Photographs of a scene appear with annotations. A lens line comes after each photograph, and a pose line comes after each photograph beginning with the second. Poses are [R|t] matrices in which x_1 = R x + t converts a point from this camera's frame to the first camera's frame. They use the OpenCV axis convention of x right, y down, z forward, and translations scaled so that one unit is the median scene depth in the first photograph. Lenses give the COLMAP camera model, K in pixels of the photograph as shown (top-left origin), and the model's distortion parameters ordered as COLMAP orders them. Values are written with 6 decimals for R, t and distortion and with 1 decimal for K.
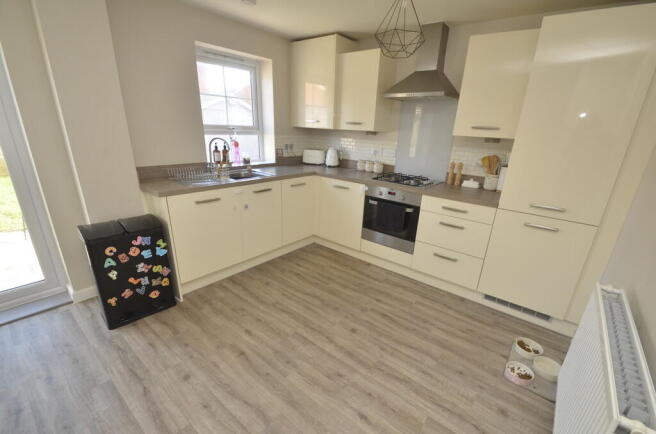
lens RADIAL K [[287.5, 0, 333.4], [0, 287.5, 232.5], [0, 0, 1]] dist [-0.000617, -0.006622]
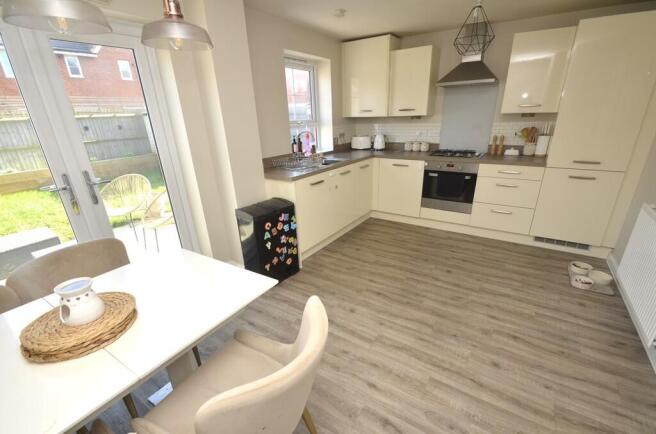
lens RADIAL K [[287.5, 0, 331.0], [0, 287.5, 233.3], [0, 0, 1]] dist [-0.000617, -0.006622]
pose [[0.993102, -0.102321, 0.057252, -0.449451], [0.100225, 0.994225, 0.038366, 0.059039], [-0.060847, -0.032363, 0.997622, -0.219520]]
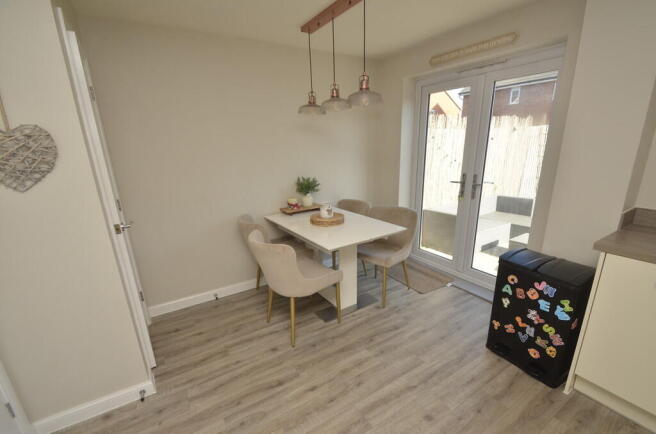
lens RADIAL K [[287.5, 0, 334.8], [0, 287.5, 232.2], [0, 0, 1]] dist [-0.000617, -0.006622]
pose [[-0.324121, 0.241666, -0.914627, 0.198098], [-0.317703, 0.882863, 0.345859, -0.169759], [0.891073, 0.402680, -0.209376, 0.473106]]
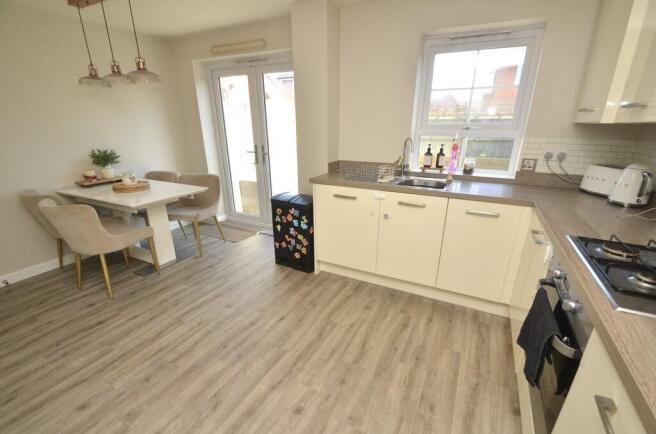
lens RADIAL K [[287.5, 0, 334.8], [0, 287.5, 232.2], [0, 0, 1]] dist [-0.000617, -0.006622]
pose [[0.203841, 0.302602, -0.931064, 0.523478], [-0.338045, 0.914294, 0.223143, -0.202256], [0.918790, 0.269256, 0.288664, 0.674932]]
